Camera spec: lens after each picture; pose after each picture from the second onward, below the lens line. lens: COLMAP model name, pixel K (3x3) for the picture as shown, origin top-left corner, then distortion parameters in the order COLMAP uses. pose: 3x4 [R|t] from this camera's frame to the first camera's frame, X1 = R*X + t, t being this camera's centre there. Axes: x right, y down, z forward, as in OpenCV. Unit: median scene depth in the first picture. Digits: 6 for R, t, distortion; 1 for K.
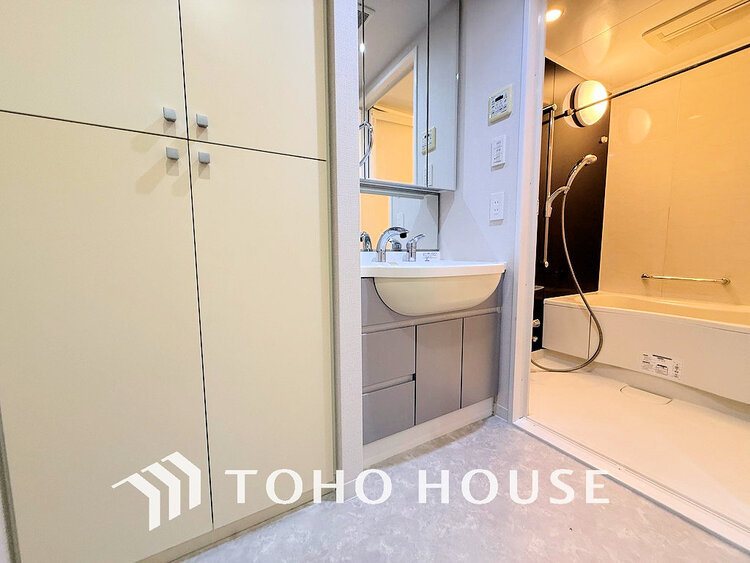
lens RADIAL K [[298.1, 0, 372.3], [0, 298.1, 279.6], [0, 0, 1]] dist [-0.009204, 0.000295]
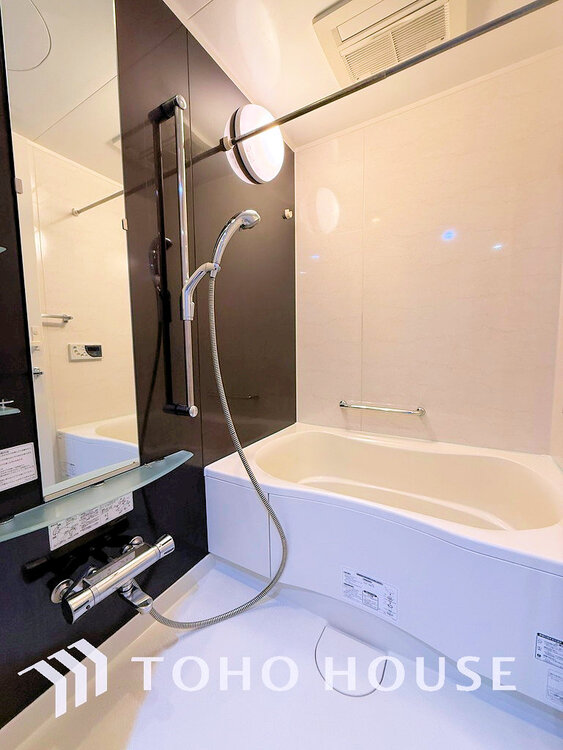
lens RADIAL K [[298.1, 0, 282.3], [0, 298.1, 373.4], [0, 0, 1]] dist [-0.009204, 0.000295]
pose [[0.862739, -0.047102, 0.503451, 0.479620], [0.053415, 0.998571, 0.001891, -0.115235], [-0.502820, 0.025261, 0.864022, 0.491187]]
